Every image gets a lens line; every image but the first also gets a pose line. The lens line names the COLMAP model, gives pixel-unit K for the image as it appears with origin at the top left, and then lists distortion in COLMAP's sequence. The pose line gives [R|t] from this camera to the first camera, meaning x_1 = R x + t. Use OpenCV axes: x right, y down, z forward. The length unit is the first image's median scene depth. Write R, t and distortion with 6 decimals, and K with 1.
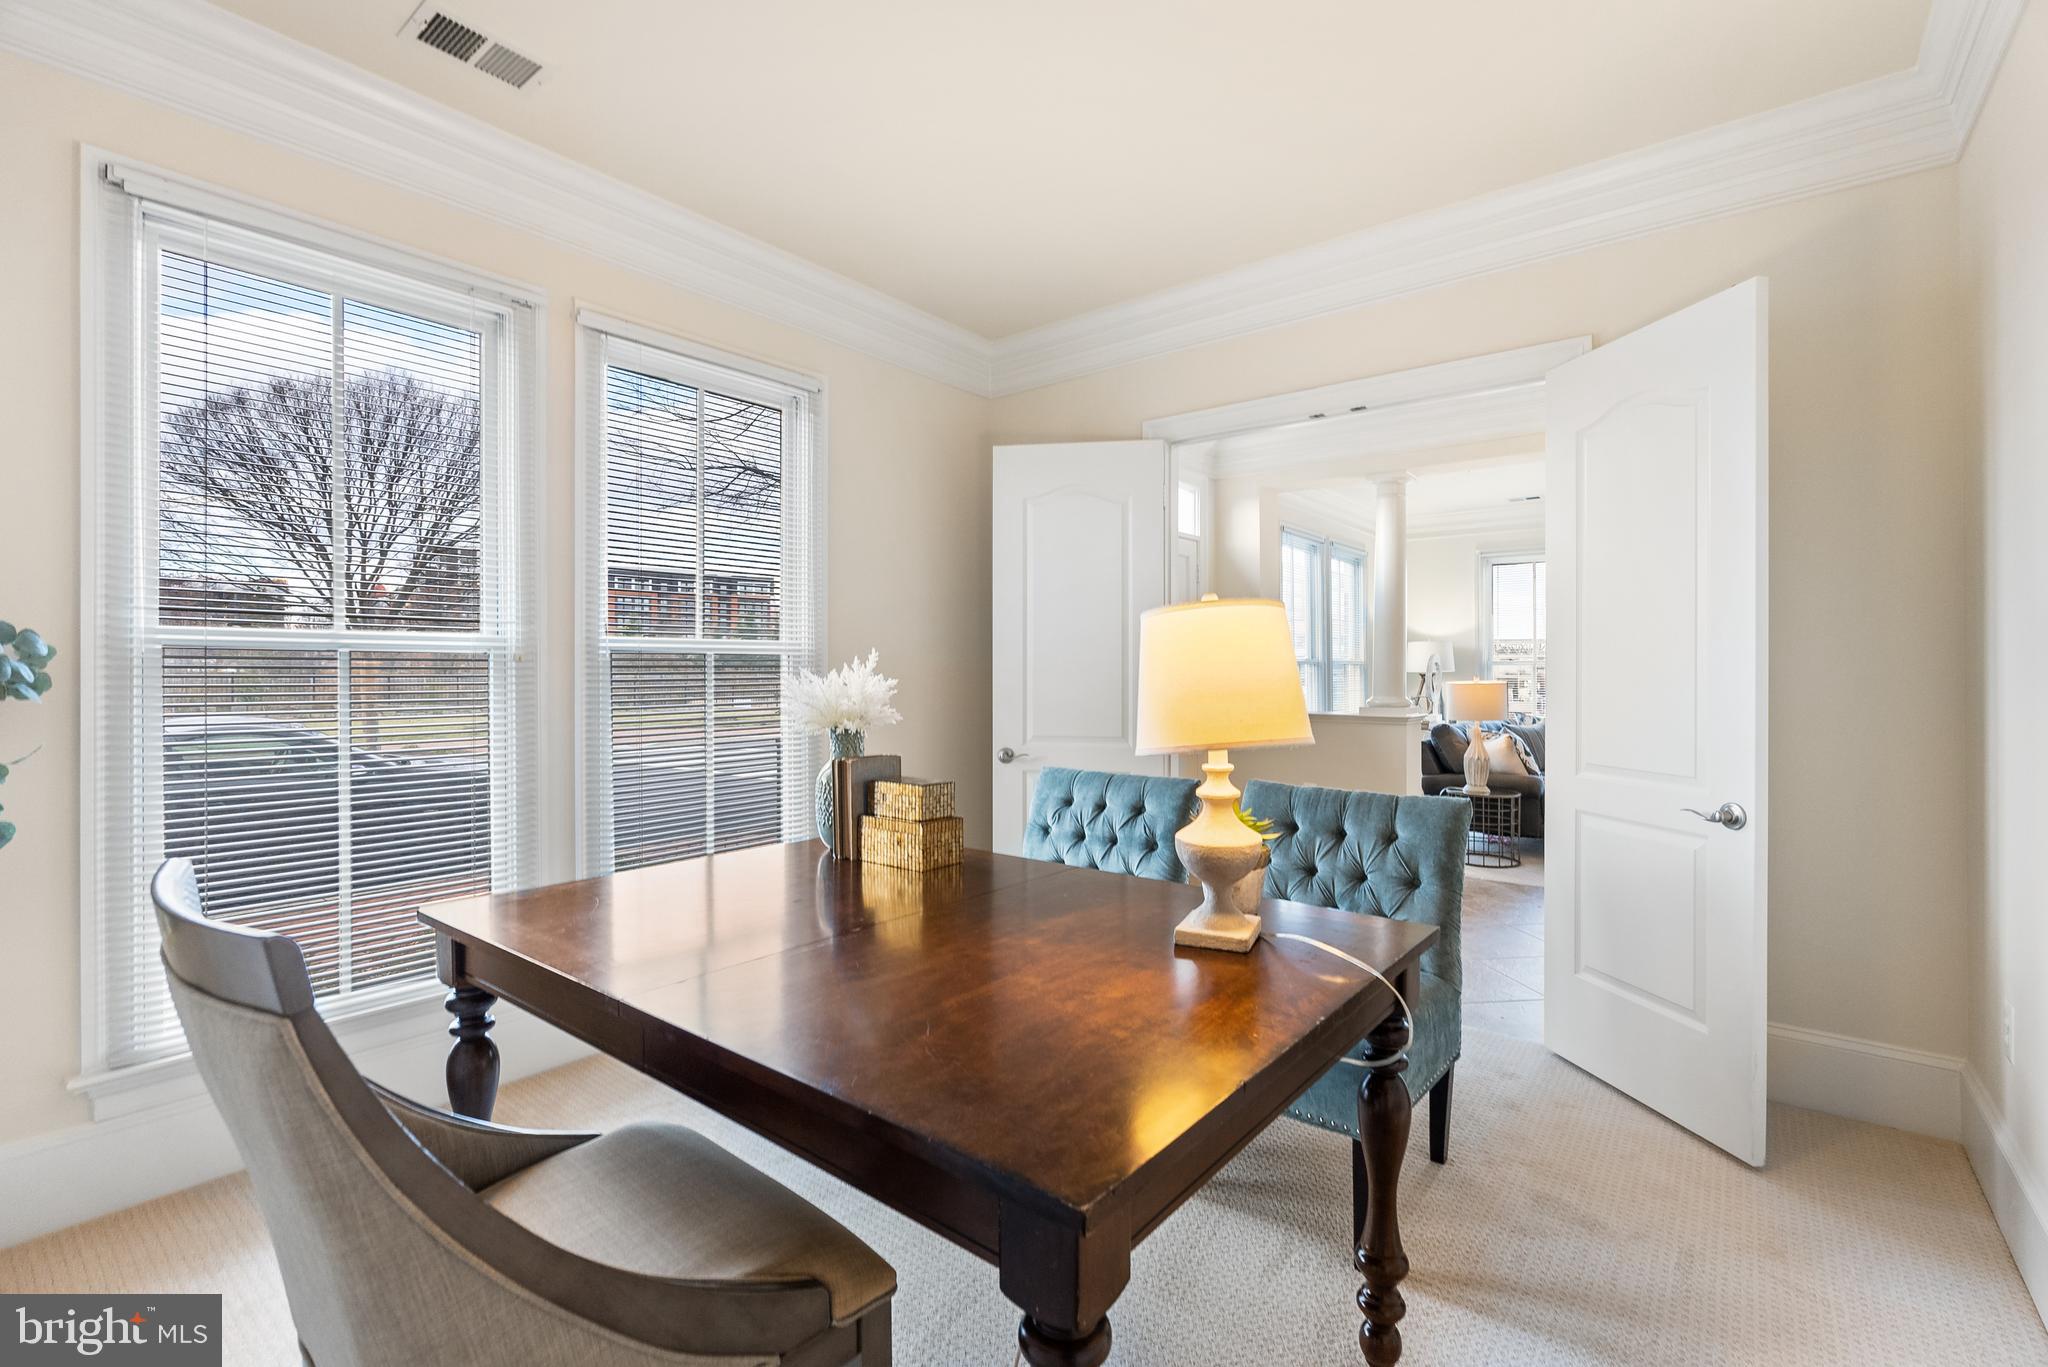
lens RADIAL K [[913.1, 0, 1008.9], [0, 913.1, 671.6], [0, 0, 1]] dist [-0.004364, 0.000125]
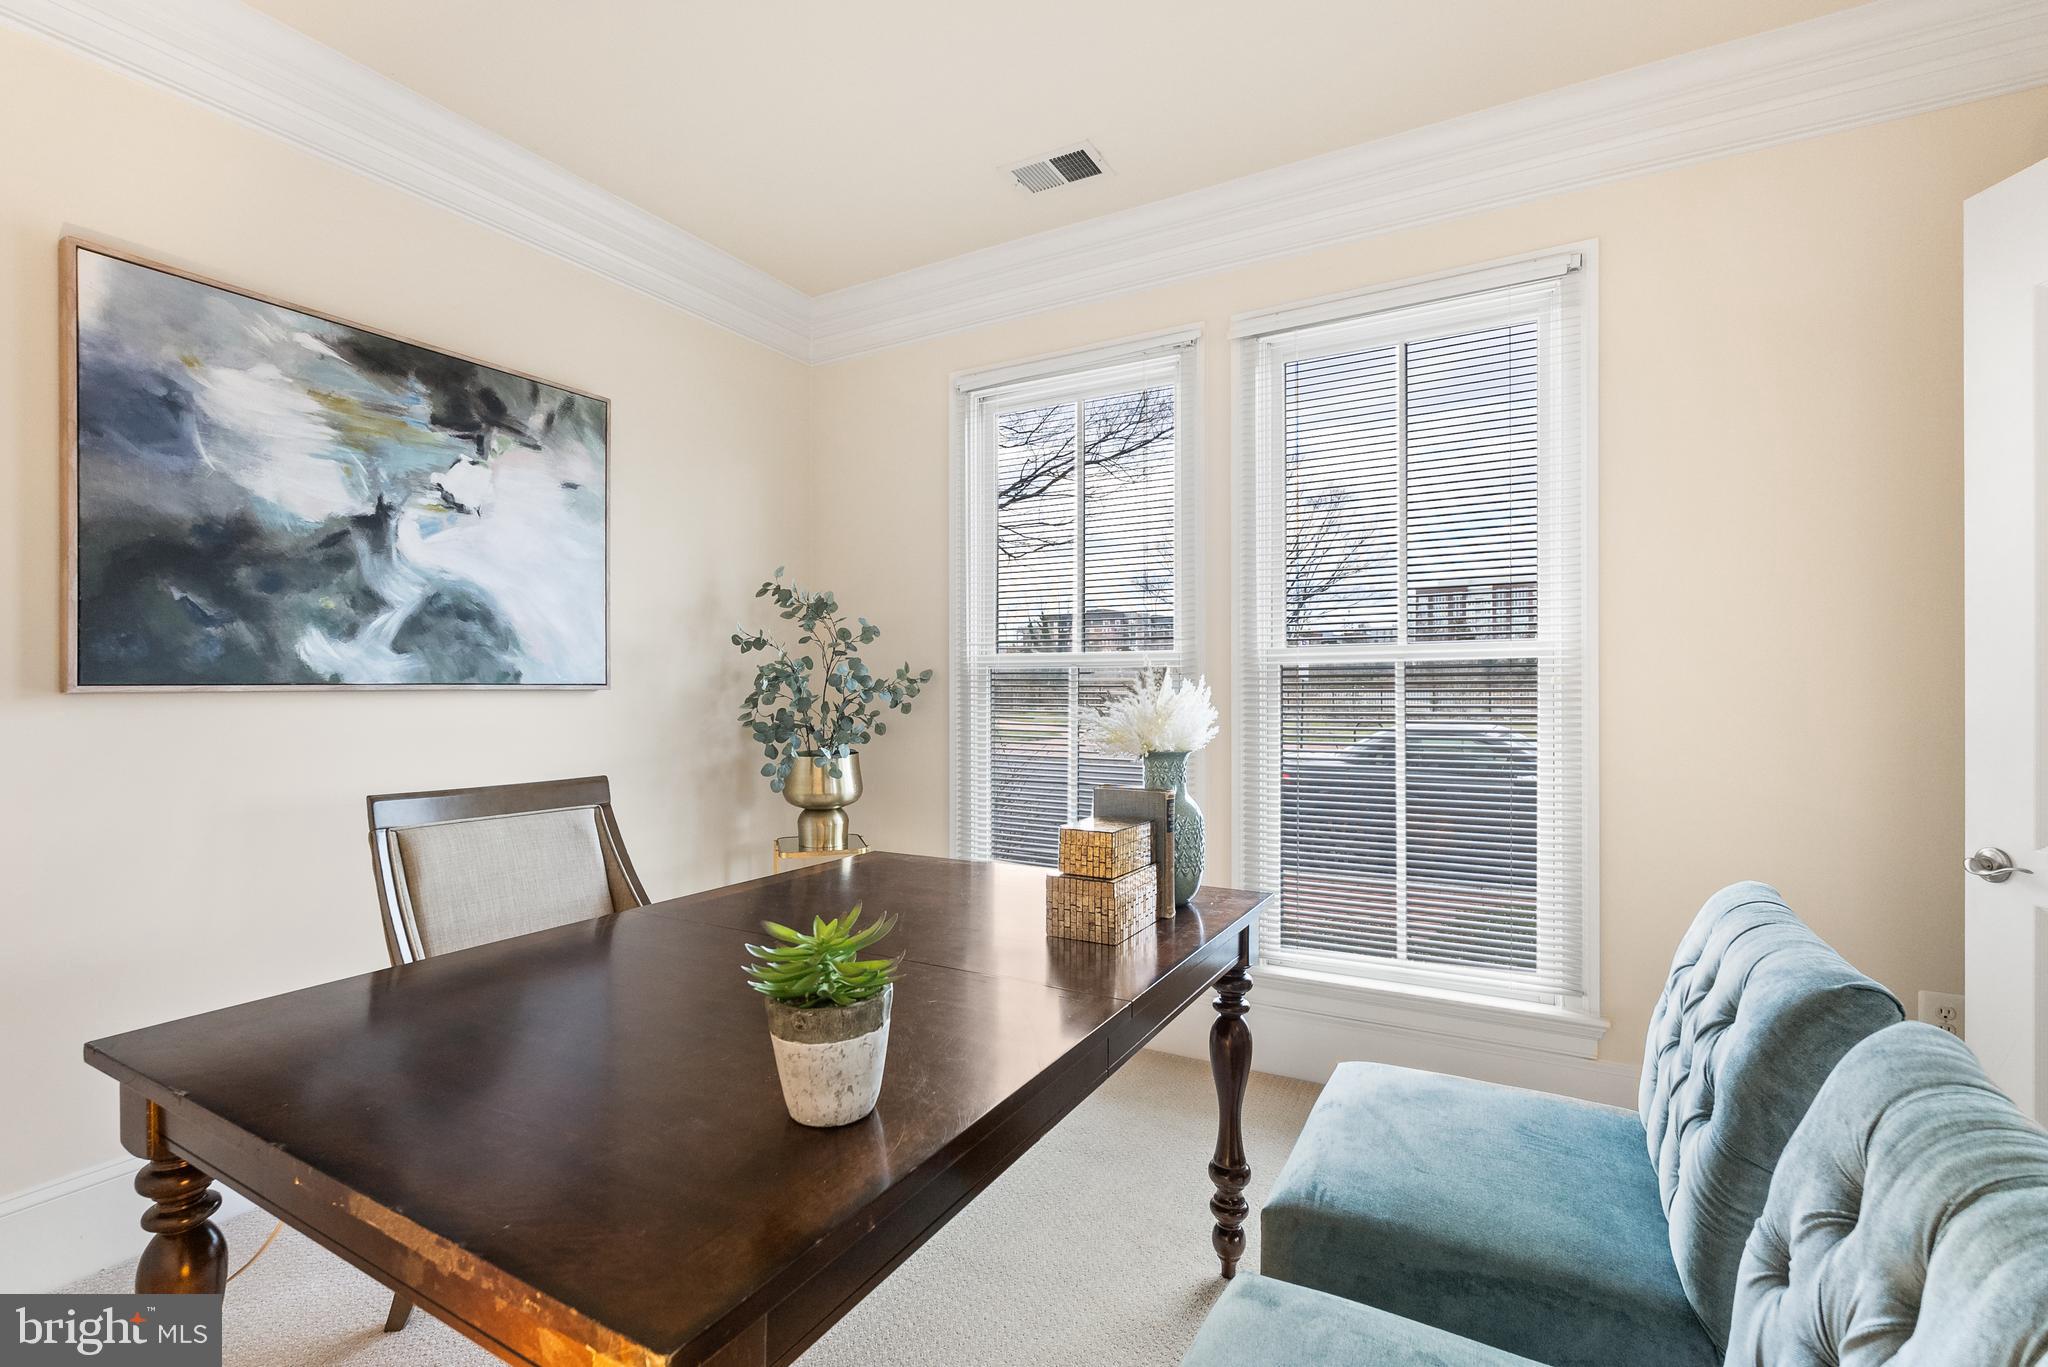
lens RADIAL K [[913.1, 0, 1012.4], [0, 913.1, 691.8], [0, 0, 1]] dist [-0.004364, 0.000125]
pose [[0.150233, 0.013781, -0.988555, 0.399491], [0.006031, 0.999871, 0.014855, -0.005281], [0.988632, -0.008194, 0.150131, 0.483990]]
